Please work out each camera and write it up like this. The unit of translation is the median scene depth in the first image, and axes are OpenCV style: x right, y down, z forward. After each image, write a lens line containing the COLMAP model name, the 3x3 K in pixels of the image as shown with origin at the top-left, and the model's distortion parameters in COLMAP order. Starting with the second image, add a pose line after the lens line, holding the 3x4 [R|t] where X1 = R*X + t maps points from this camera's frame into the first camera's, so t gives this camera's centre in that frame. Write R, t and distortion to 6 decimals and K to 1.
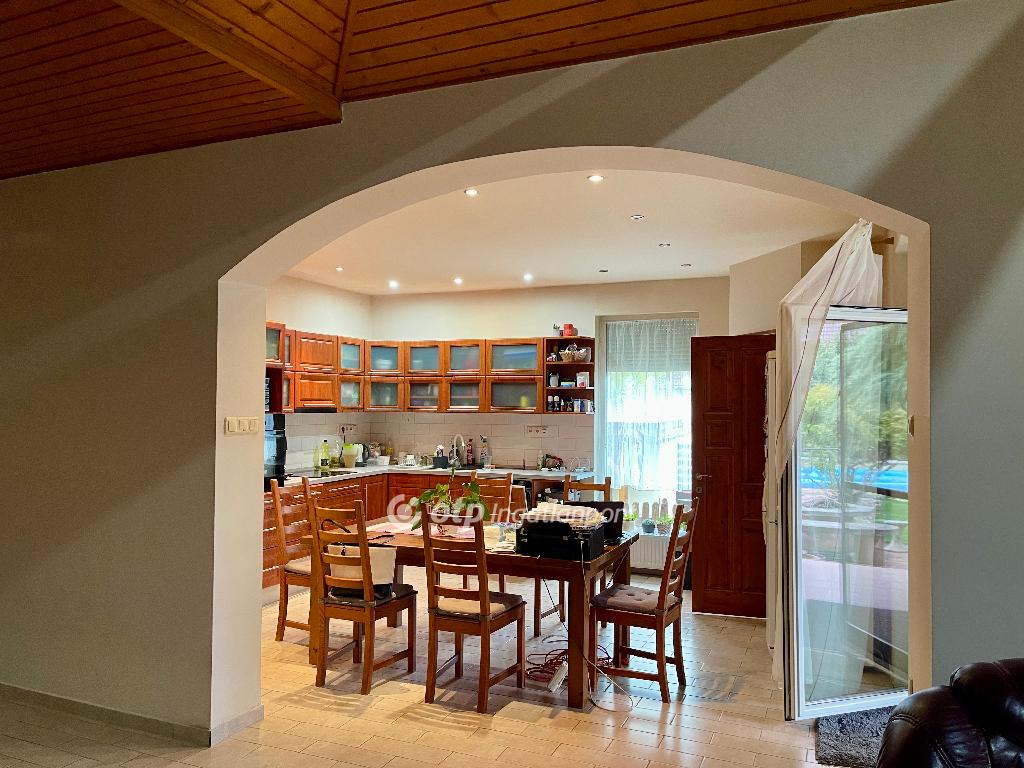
lens RADIAL K [[773.5, 0, 494.4], [0, 773.5, 389.7], [0, 0, 1]] dist [0.219308, -0.000092]
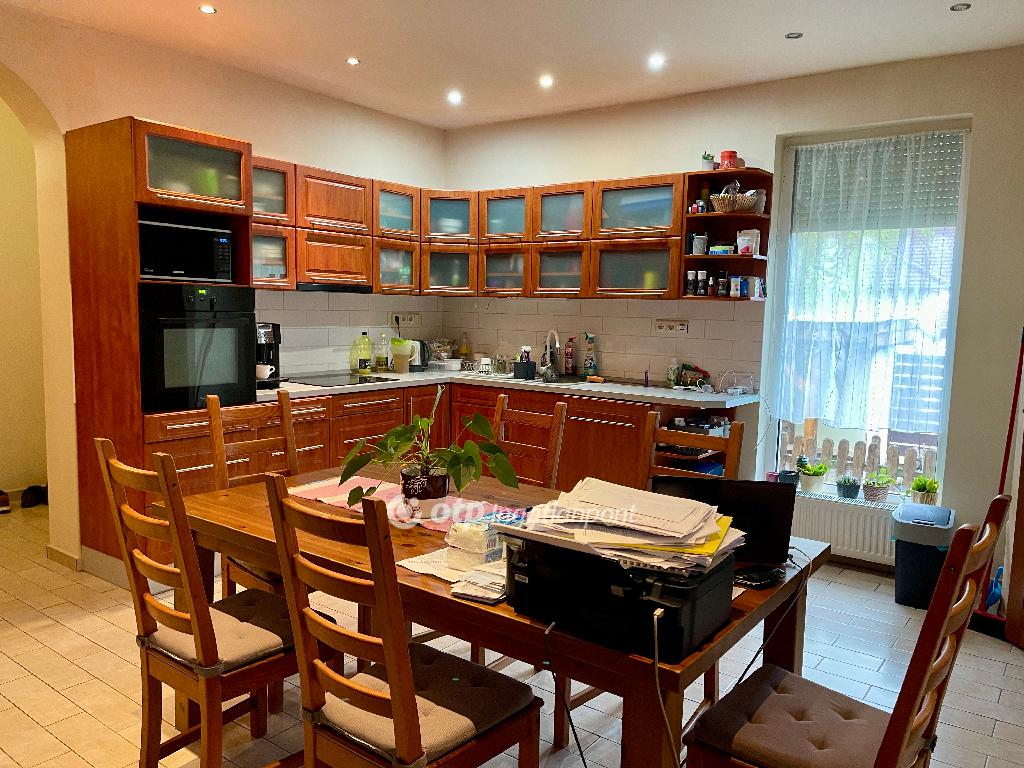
lens RADIAL K [[767.2, 0, 497.3], [0, 767.2, 381.0], [0, 0, 1]] dist [0.080704, -0.112401]
pose [[0.973376, 0.039014, -0.225870, 0.062635], [-0.012860, 0.993151, 0.116126, 0.025823], [0.228854, -0.110130, 0.967211, 0.351728]]
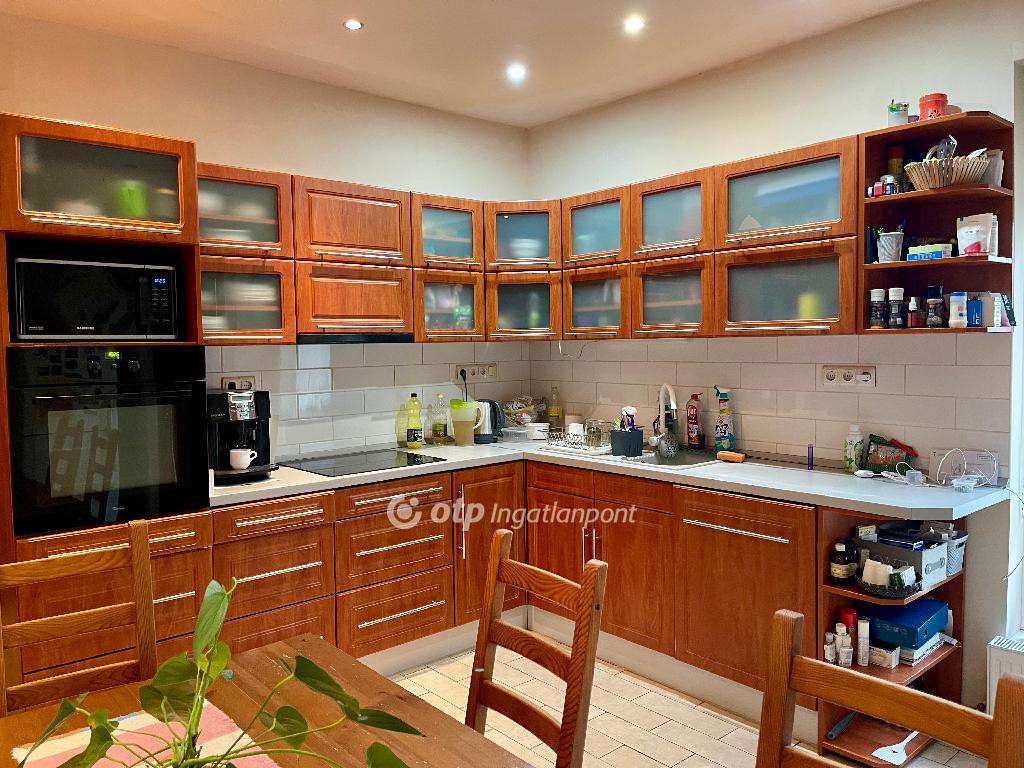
lens RADIAL K [[767.2, 0, 497.3], [0, 767.2, 381.0], [0, 0, 1]] dist [0.080704, -0.112401]
pose [[0.901562, 0.000957, -0.432649, 0.067504], [0.029820, 0.997482, 0.064346, 0.023495], [0.431621, -0.070913, 0.899263, 0.557248]]
